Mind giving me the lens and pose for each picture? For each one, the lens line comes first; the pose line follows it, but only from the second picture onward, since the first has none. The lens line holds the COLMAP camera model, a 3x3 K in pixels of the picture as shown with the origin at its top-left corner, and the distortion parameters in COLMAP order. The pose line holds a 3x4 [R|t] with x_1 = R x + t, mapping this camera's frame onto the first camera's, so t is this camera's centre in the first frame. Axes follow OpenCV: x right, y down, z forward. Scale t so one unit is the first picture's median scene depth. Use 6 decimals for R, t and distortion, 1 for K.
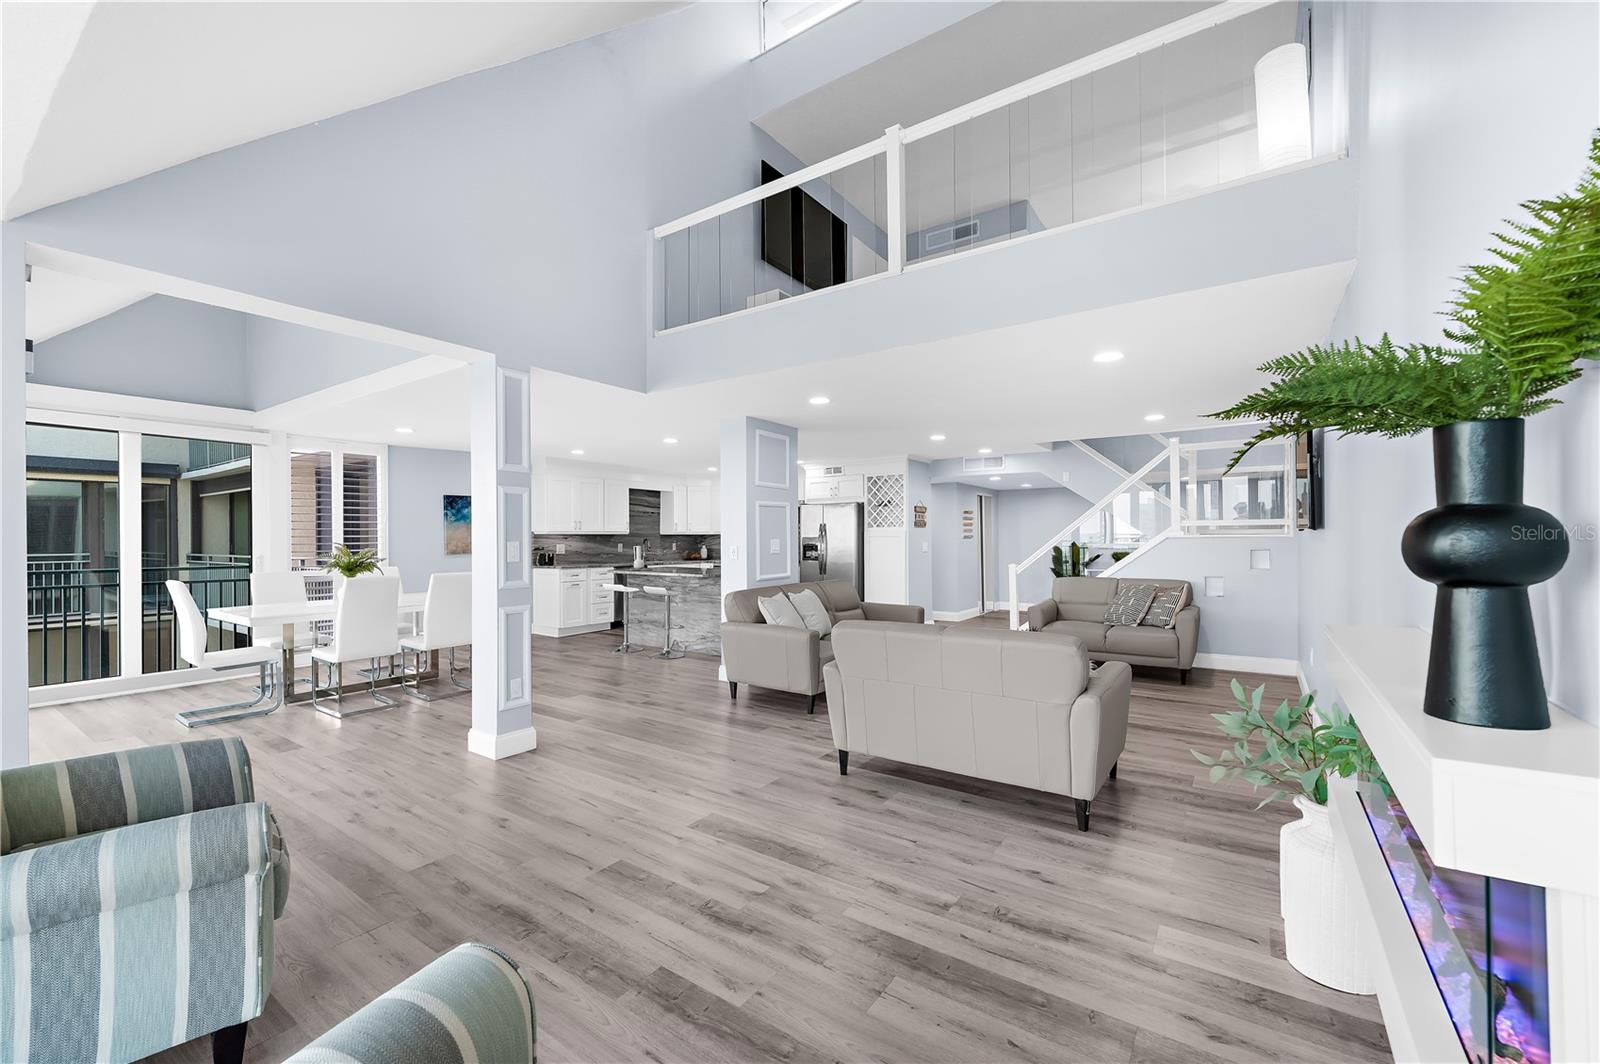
lens RADIAL K [[649.6, 0, 793.7], [0, 649.6, 537.7], [0, 0, 1]] dist [0.001922, -0.002972]
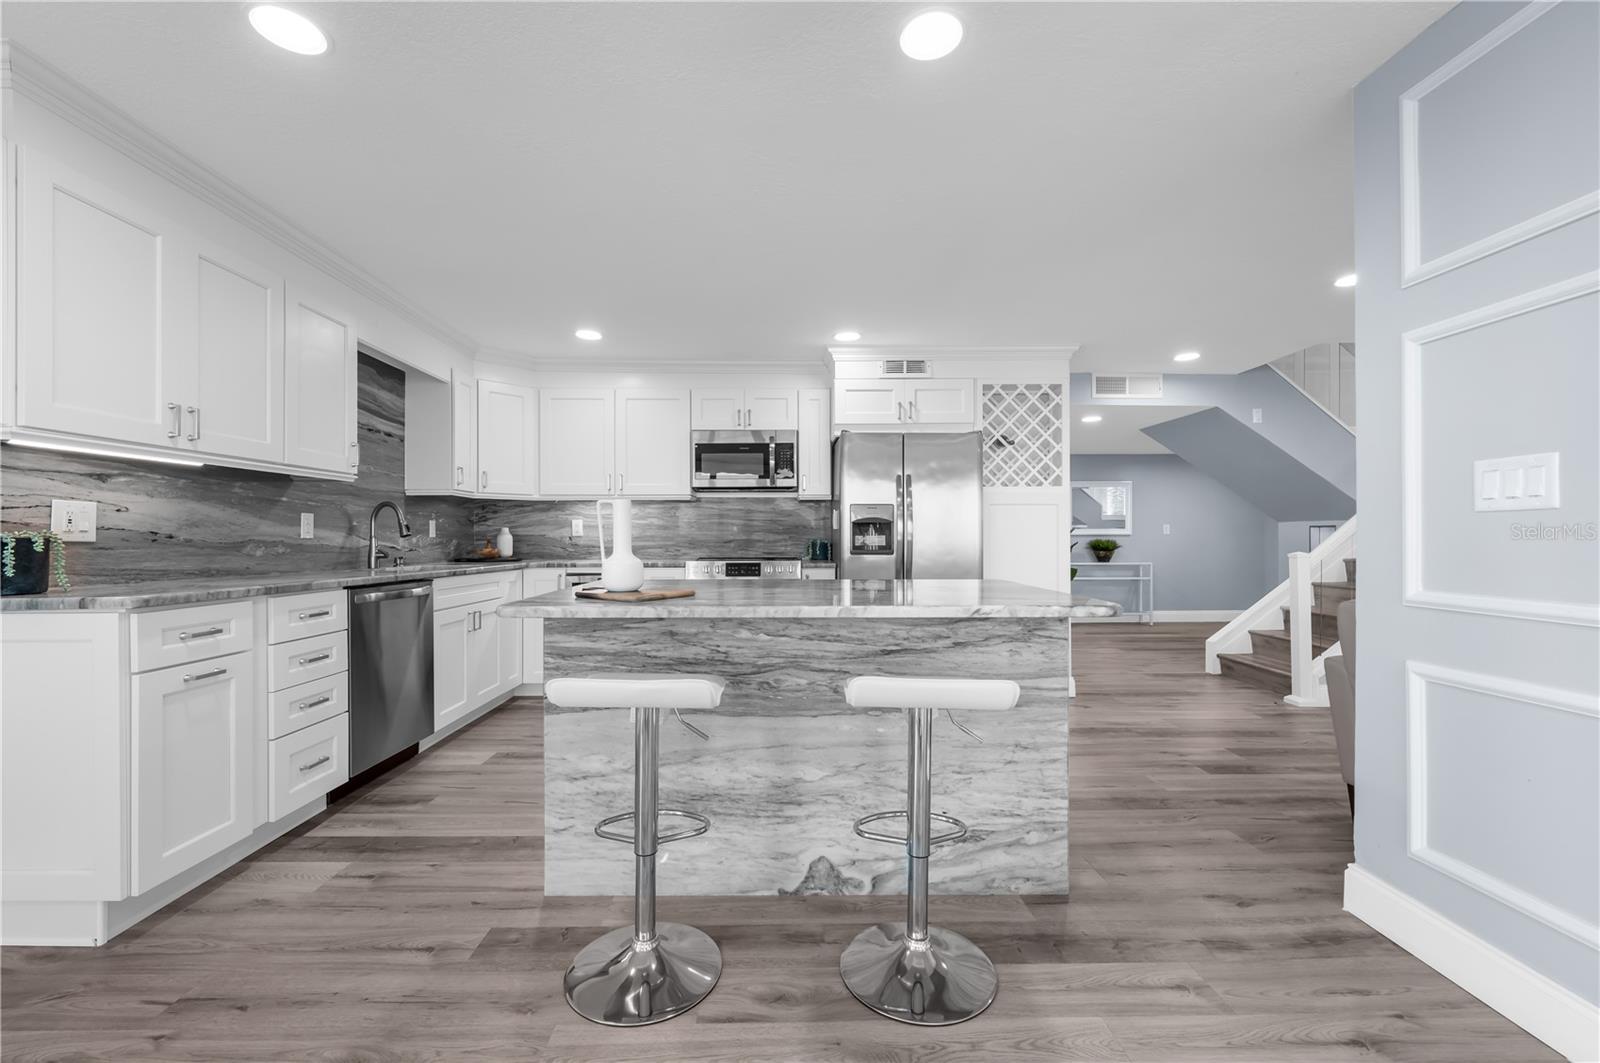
lens RADIAL K [[649.6, 0, 793.7], [0, 649.6, 537.2], [0, 0, 1]] dist [0.001922, -0.002972]
pose [[0.809183, 0.002330, 0.587551, -0.291951], [-0.000749, 0.999995, -0.002935, 0.024492], [-0.587556, 0.001935, 0.809181, 0.672148]]
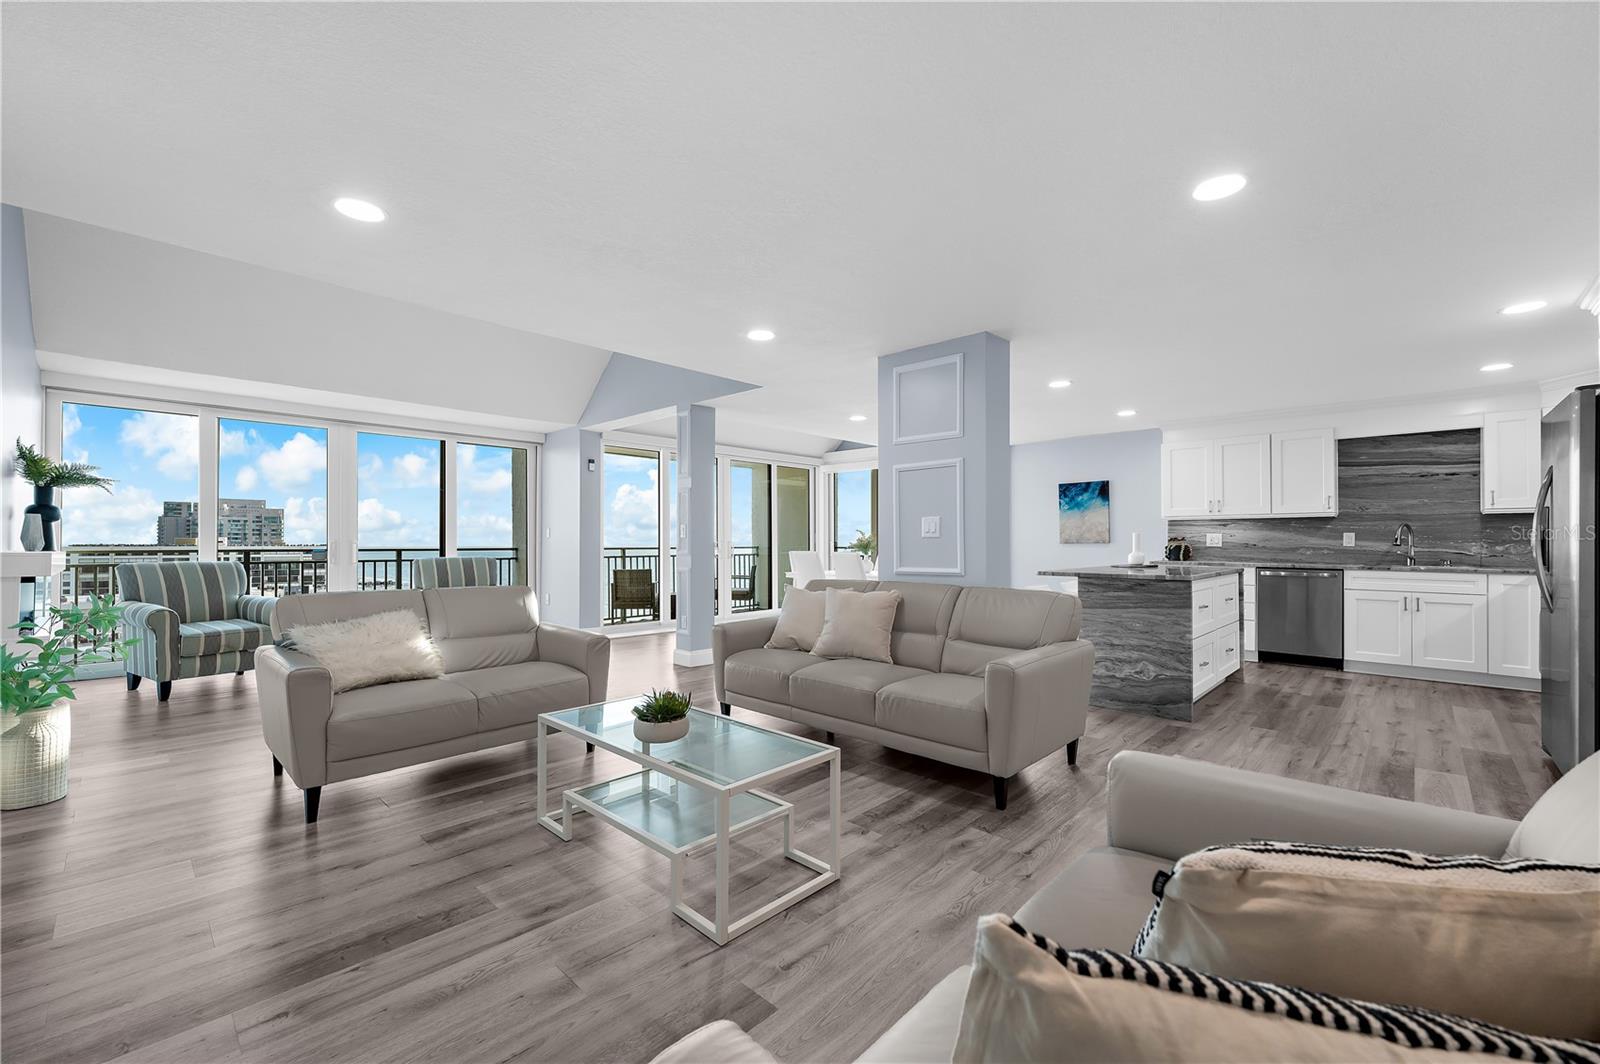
lens RADIAL K [[651.5, 0, 793.7], [0, 651.5, 536.3], [0, 0, 1]] dist [-0.000496, -0.000221]
pose [[-0.152123, -0.005292, -0.988347, 0.451216], [-0.001258, 0.999986, -0.005161, 0.018269], [0.988361, 0.000458, -0.152128, 0.654619]]
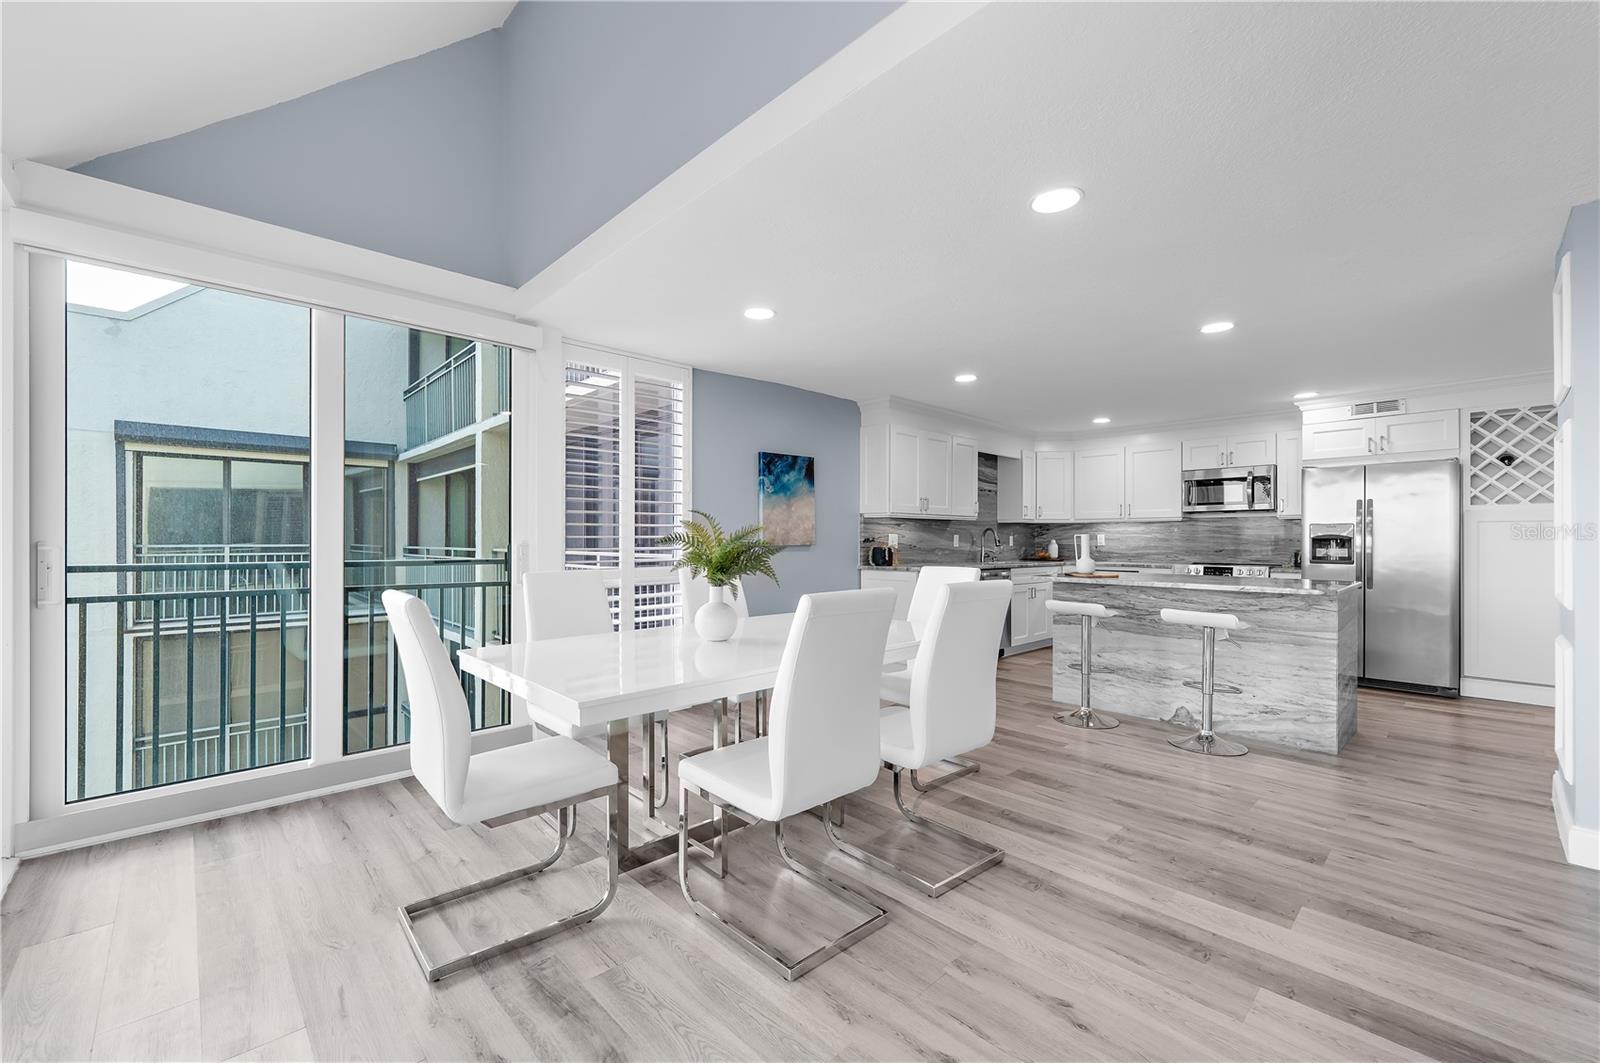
lens RADIAL K [[649.6, 0, 793.7], [0, 649.6, 537.2], [0, 0, 1]] dist [0.001922, -0.002972]
pose [[0.978904, 0.005888, -0.204236, -0.329277], [-0.006664, 0.999973, -0.003115, 0.016679], [0.204212, 0.004411, 0.978917, 0.341511]]
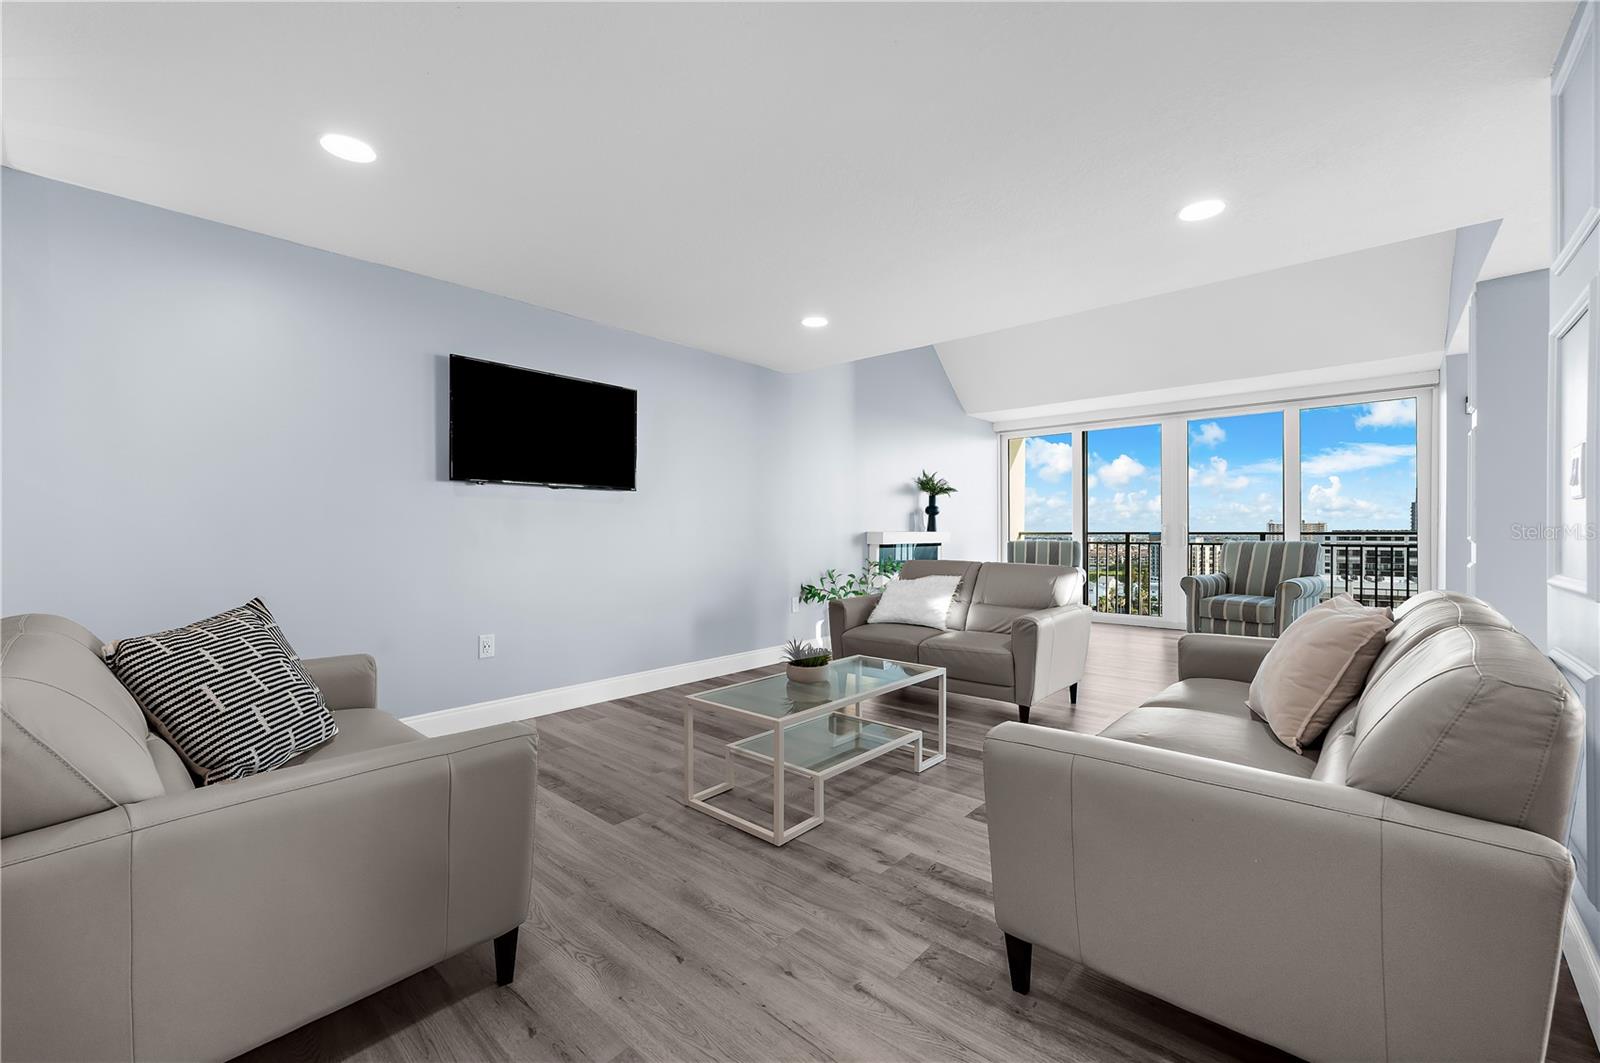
lens RADIAL K [[650.0, 0, 796.7], [0, 650.0, 531.5], [0, 0, 1]] dist [0.001819, -0.000027]
pose [[-0.993141, 0.007385, 0.116694, 0.169663], [0.007744, 0.999967, 0.002622, 0.022835], [-0.116670, 0.003508, -0.993165, 0.882630]]
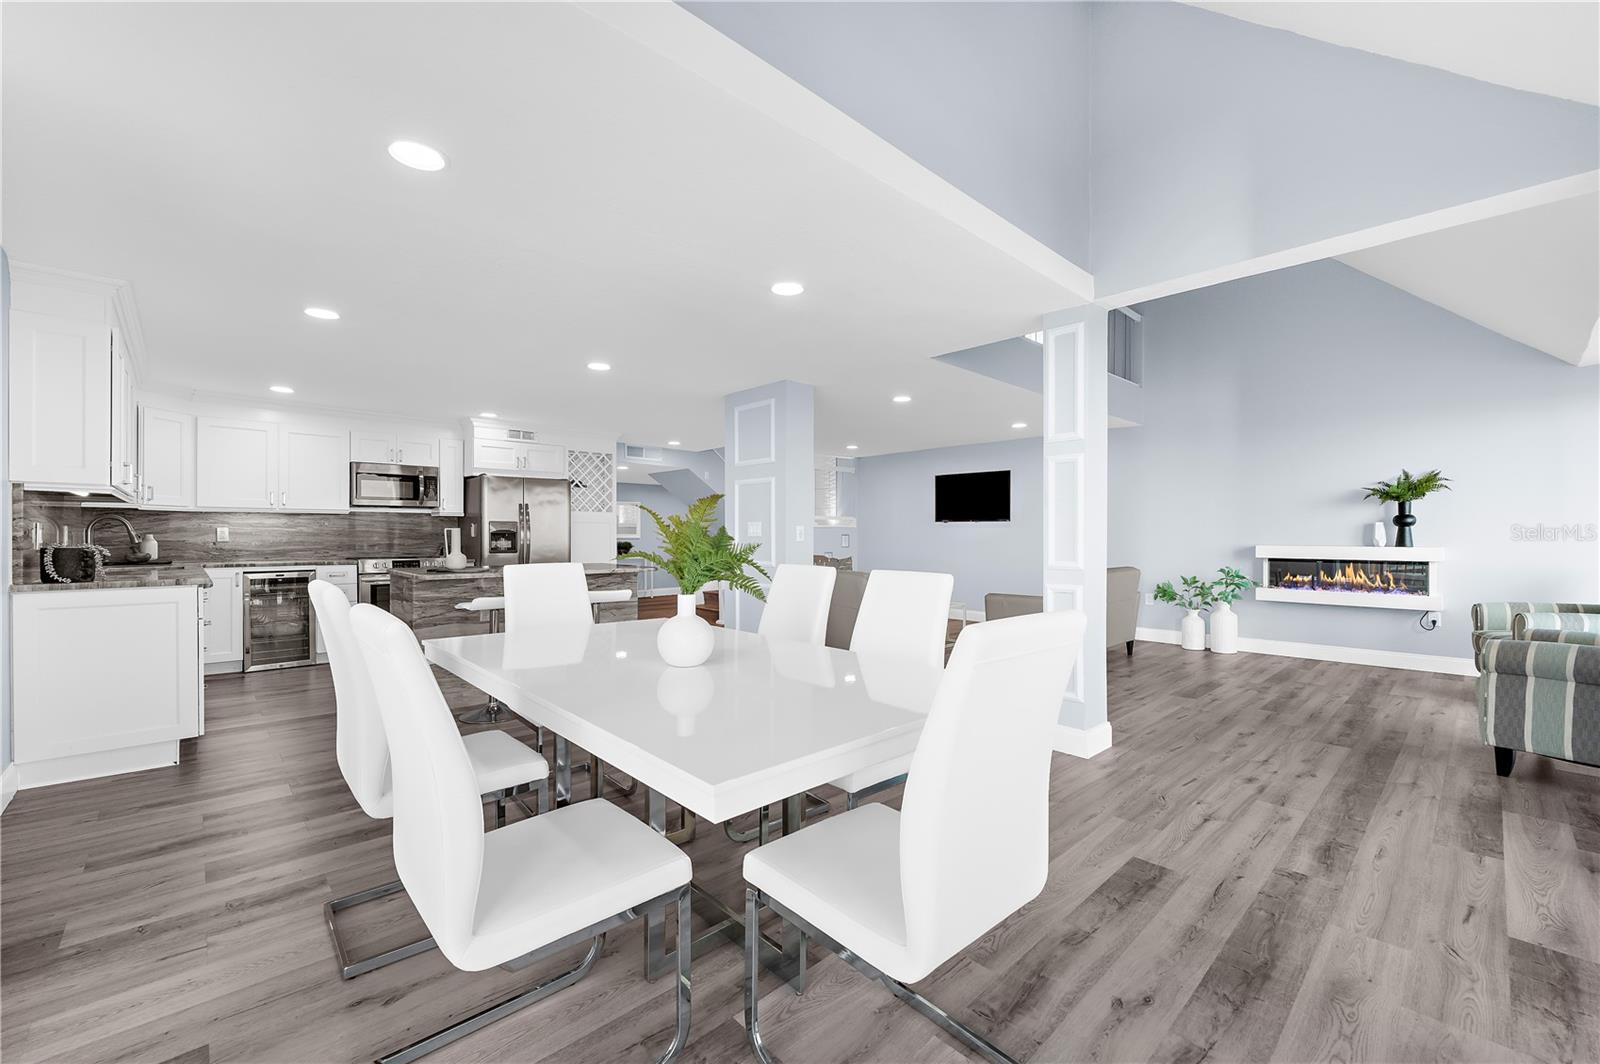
lens RADIAL K [[649.6, 0, 793.7], [0, 649.6, 537.7], [0, 0, 1]] dist [0.001922, -0.002972]
pose [[0.208203, 0.001618, 0.978084, -0.629928], [-0.000690, 0.999999, -0.001507, 0.018929], [-0.978085, -0.000361, 0.208204, 0.536904]]
